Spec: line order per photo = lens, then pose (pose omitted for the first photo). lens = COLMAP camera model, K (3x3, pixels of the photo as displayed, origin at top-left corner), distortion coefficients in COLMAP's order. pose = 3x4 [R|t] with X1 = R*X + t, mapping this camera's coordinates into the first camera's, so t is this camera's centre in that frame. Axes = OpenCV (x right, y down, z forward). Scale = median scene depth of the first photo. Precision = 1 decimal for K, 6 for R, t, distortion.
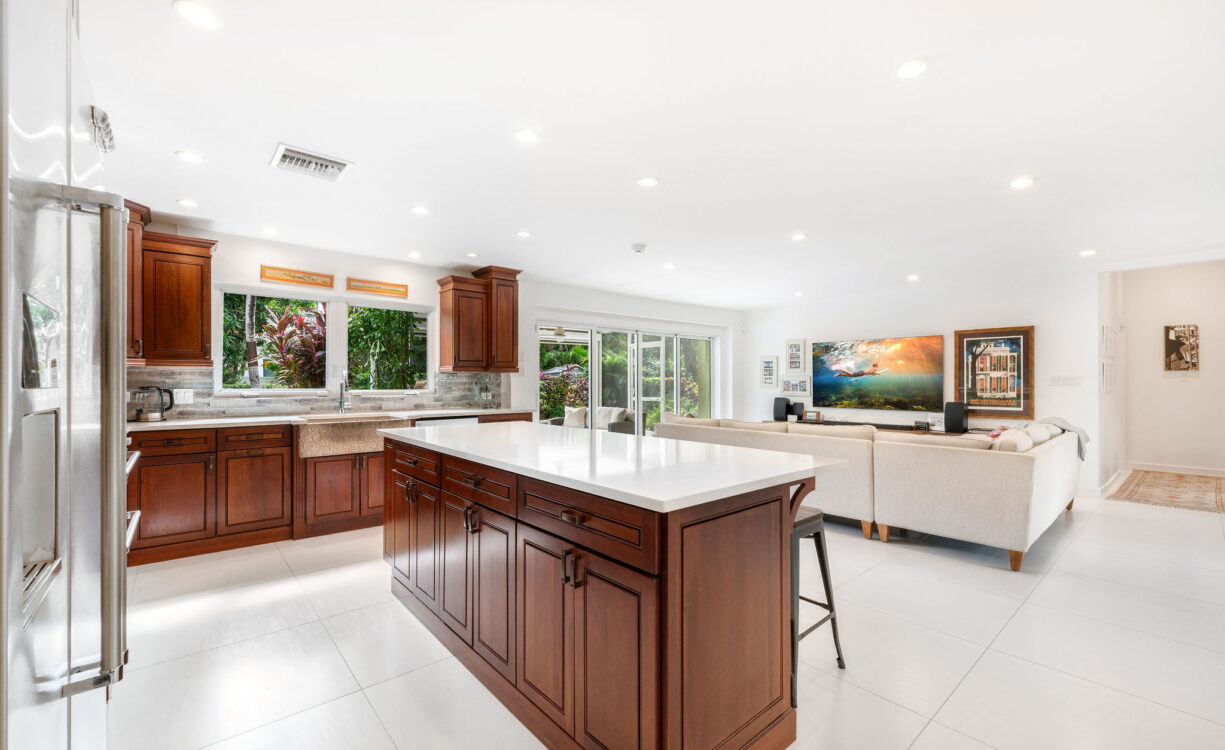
lens RADIAL K [[499.8, 0, 613.0], [0, 499.8, 378.4], [0, 0, 1]] dist [0.003522, -0.000359]
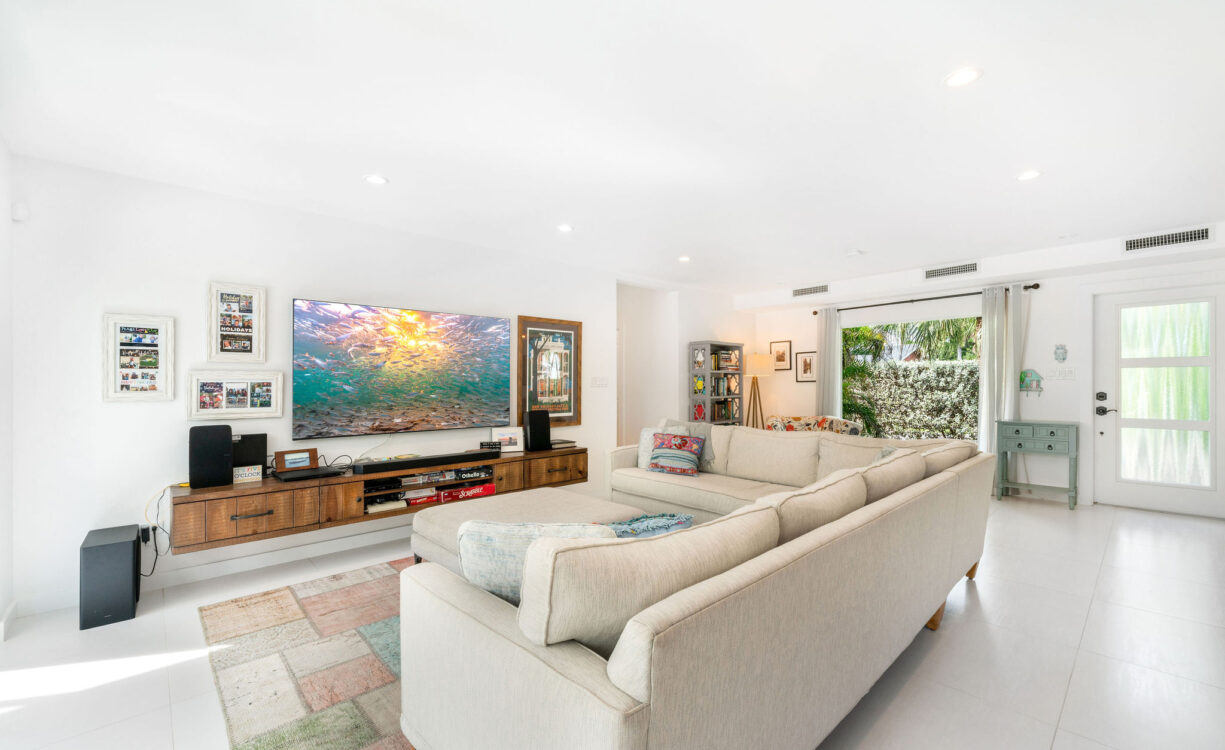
lens RADIAL K [[499.8, 0, 580.3], [0, 499.8, 384.4], [0, 0, 1]] dist [0.003522, -0.000359]
pose [[-0.009834, 0.000298, 0.999952, -0.068513], [0.000294, 1.000000, -0.000295, 0.008665], [-0.999952, 0.000292, -0.009834, 0.939447]]
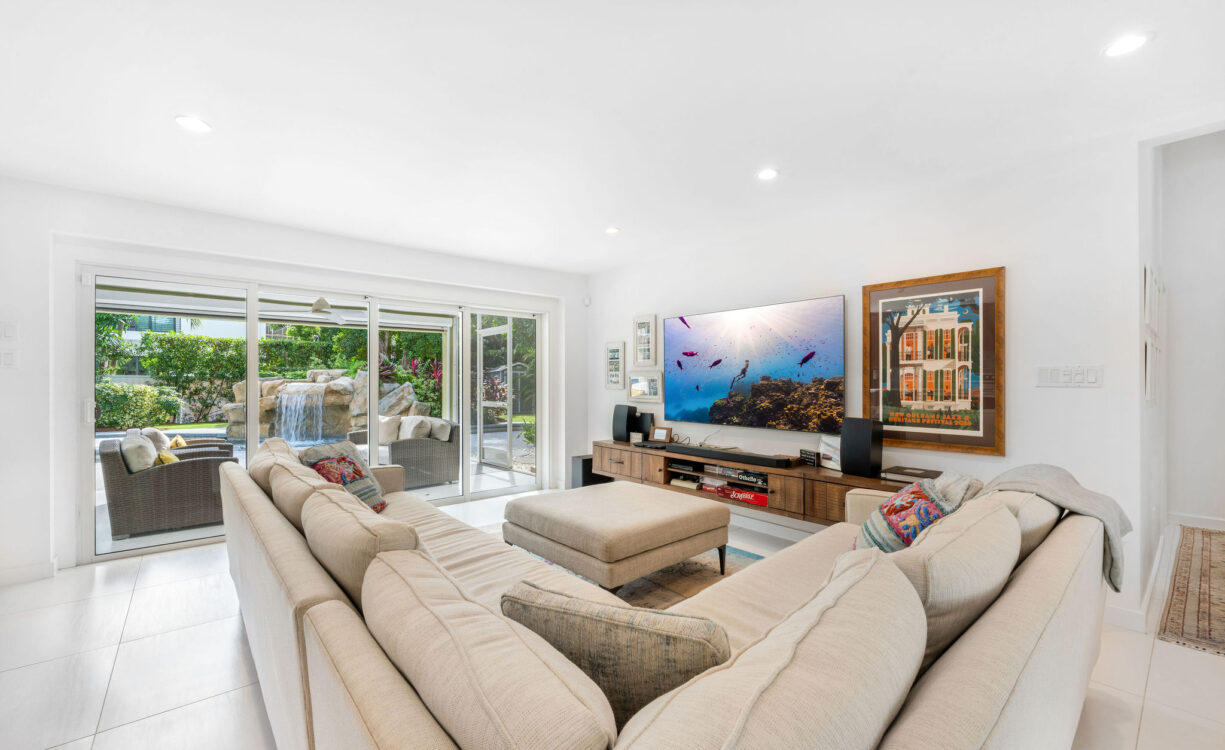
lens RADIAL K [[499.8, 0, 610.2], [0, 499.8, 378.3], [0, 0, 1]] dist [0.003522, -0.000359]
pose [[0.999987, -0.000254, -0.005030, 0.421070], [0.000255, 1.000000, 0.000155, 0.004939], [0.005030, -0.000156, 0.999987, 0.467137]]
